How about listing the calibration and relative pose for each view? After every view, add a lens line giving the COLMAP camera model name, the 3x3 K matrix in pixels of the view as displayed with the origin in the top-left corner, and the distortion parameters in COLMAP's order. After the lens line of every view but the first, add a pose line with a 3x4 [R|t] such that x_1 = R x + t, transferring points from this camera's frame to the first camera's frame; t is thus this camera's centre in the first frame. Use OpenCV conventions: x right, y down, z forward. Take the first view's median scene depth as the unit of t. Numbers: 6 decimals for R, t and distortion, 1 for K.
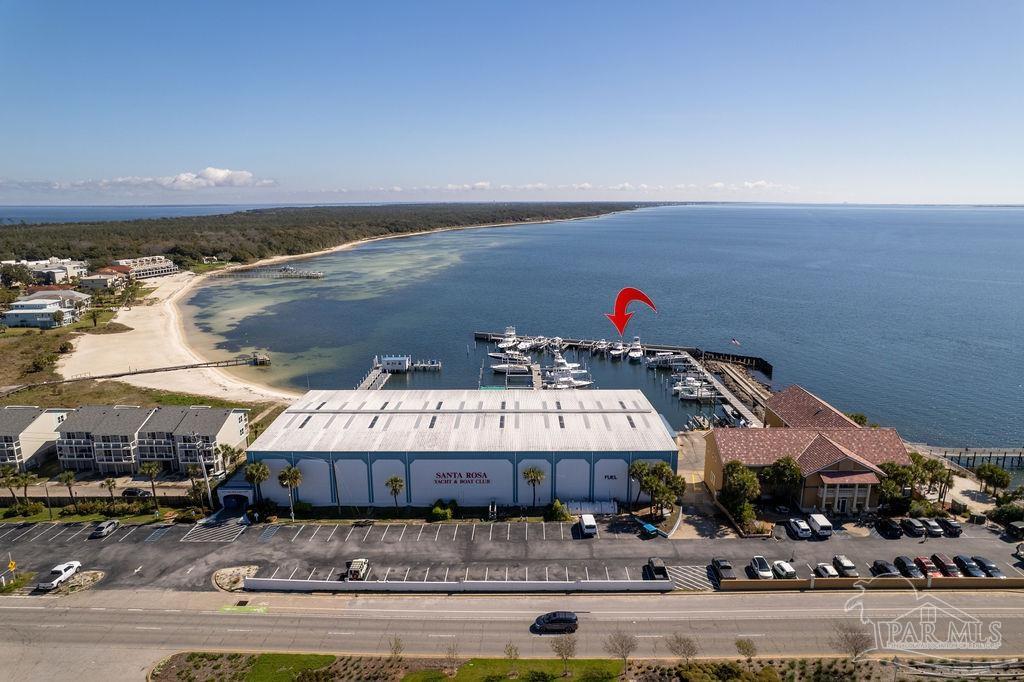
lens RADIAL K [[656.2, 0, 514.9], [0, 656.2, 346.9], [0, 0, 1]] dist [-0.076437, 0.073804]
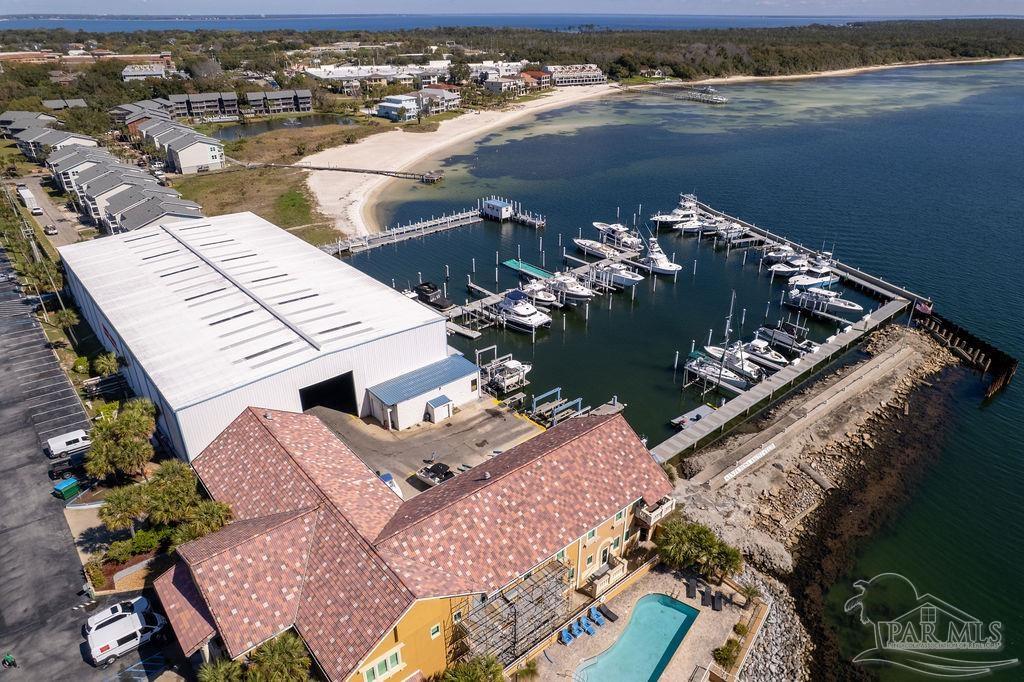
lens RADIAL K [[656.2, 0, 514.9], [0, 656.2, 346.9], [0, 0, 1]] dist [-0.076437, 0.073804]
pose [[0.659194, 0.348684, -0.666245, 0.419960], [-0.166472, 0.931680, 0.322891, -0.077959], [0.733315, -0.101937, 0.672204, 0.391885]]
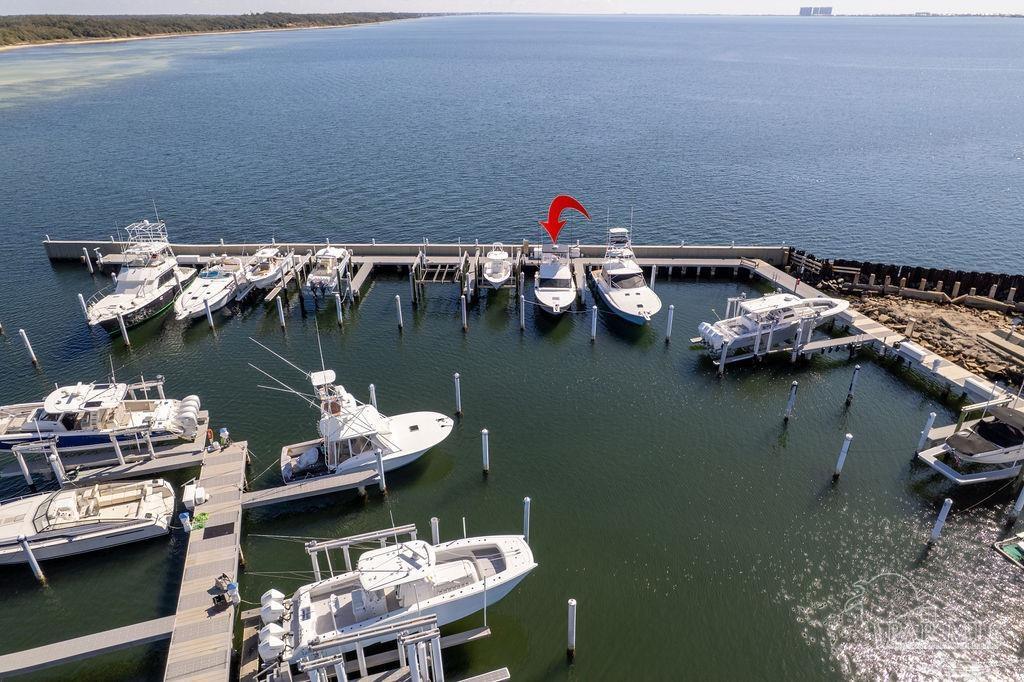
lens RADIAL K [[656.2, 0, 514.9], [0, 656.2, 346.9], [0, 0, 1]] dist [-0.076437, 0.073804]
pose [[0.950671, -0.142477, 0.275545, 0.060524], [0.067873, 0.962295, 0.263404, -0.043365], [-0.302684, -0.231708, 0.924496, 0.746628]]
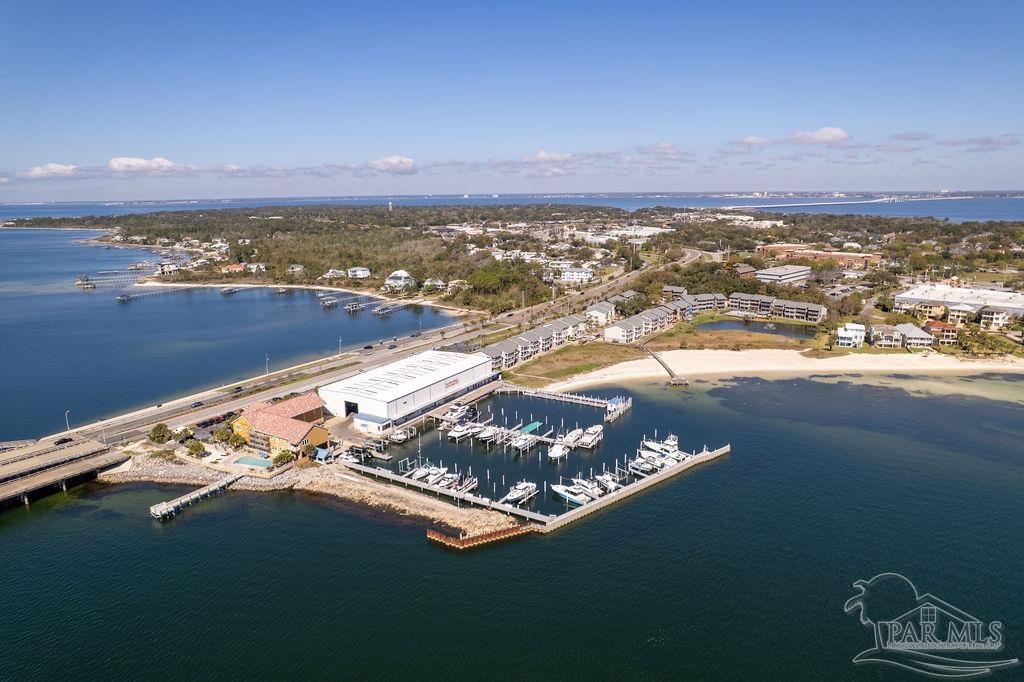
lens RADIAL K [[656.2, 0, 514.9], [0, 656.2, 346.9], [0, 0, 1]] dist [-0.076437, 0.073804]
pose [[-0.501305, 0.209108, -0.839623, 0.890158], [-0.177651, 0.924813, 0.336393, -0.436731], [0.846837, 0.317796, -0.426465, 1.233132]]
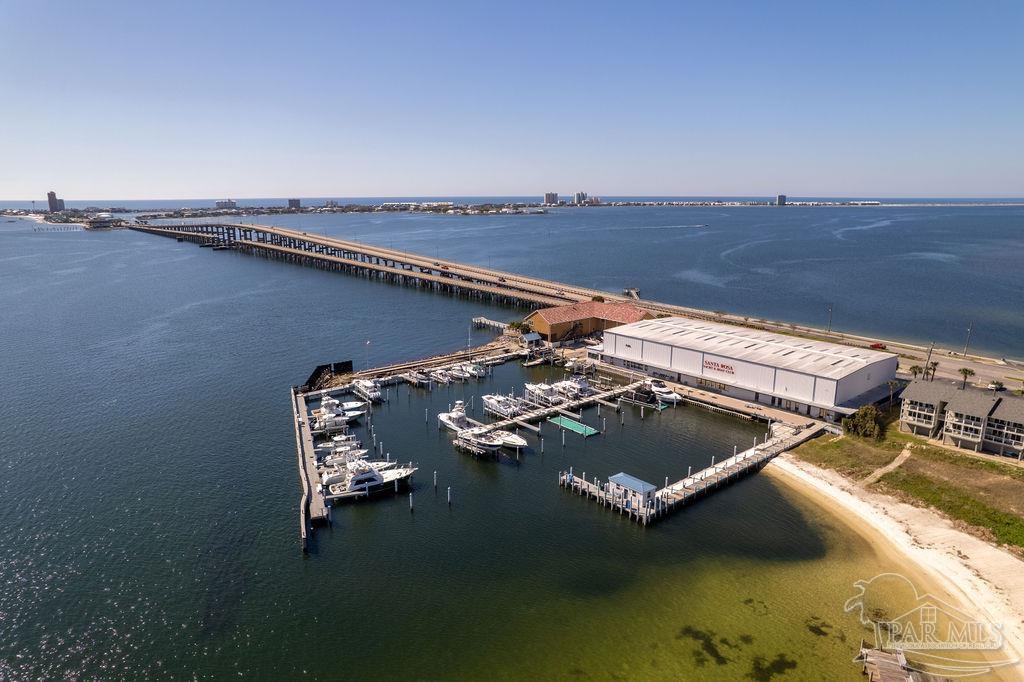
lens RADIAL K [[656.2, 0, 514.9], [0, 656.2, 346.9], [0, 0, 1]] dist [-0.076437, 0.073804]
pose [[-0.643812, -0.170509, 0.745944, -0.468659], [0.172899, 0.917227, 0.358887, -0.277724], [-0.745394, 0.360029, -0.561041, 1.227813]]
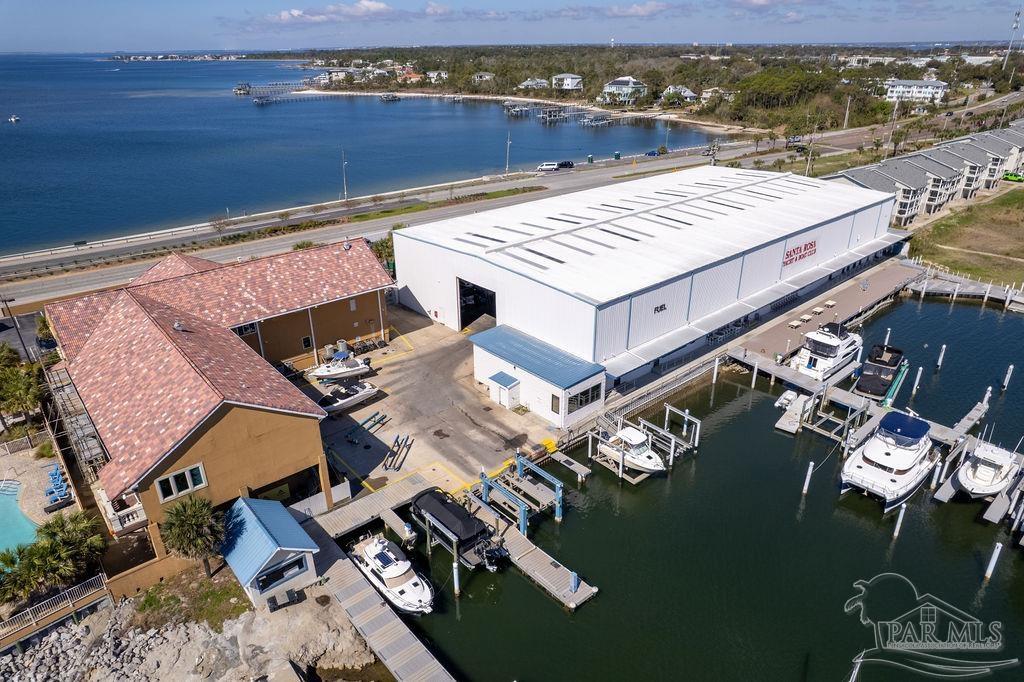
lens RADIAL K [[656.2, 0, 514.9], [0, 656.2, 346.9], [0, 0, 1]] dist [-0.076437, 0.073804]
pose [[-0.747050, 0.291551, -0.597423, 0.311836], [-0.134306, 0.813968, 0.565171, -0.092664], [0.651060, 0.502448, -0.568918, 0.772398]]
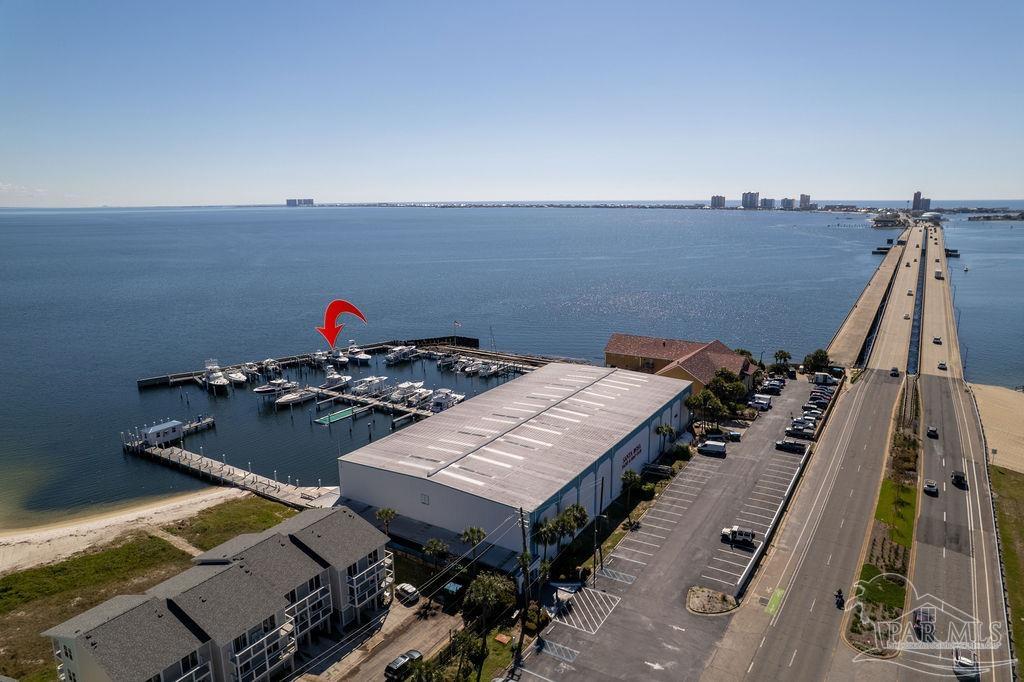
lens RADIAL K [[656.2, 0, 514.9], [0, 656.2, 346.9], [0, 0, 1]] dist [-0.076437, 0.073804]
pose [[0.519829, -0.190837, 0.832682, -0.501054], [0.193810, 0.975658, 0.102612, -0.058041], [-0.831995, 0.108041, 0.544162, 0.269384]]
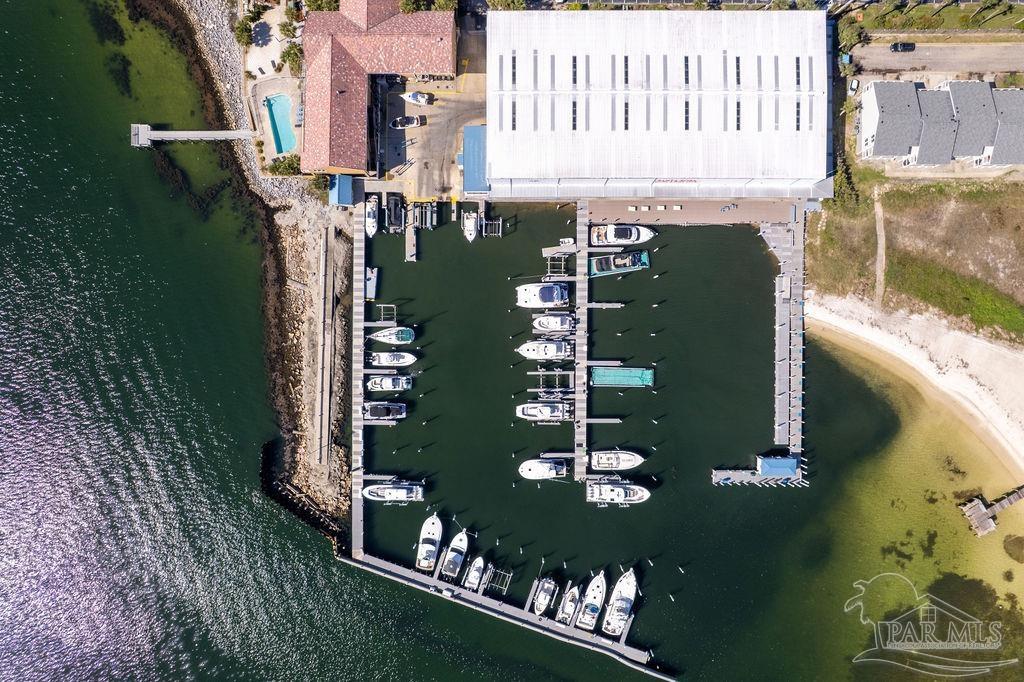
lens RADIAL K [[656.2, 0, 514.9], [0, 656.2, 346.9], [0, 0, 1]] dist [-0.076437, 0.073804]
pose [[-0.999854, 0.003910, 0.016618, 0.084660], [0.015235, -0.234875, 0.971906, -0.590107], [0.007703, 0.972018, 0.234781, 0.642350]]
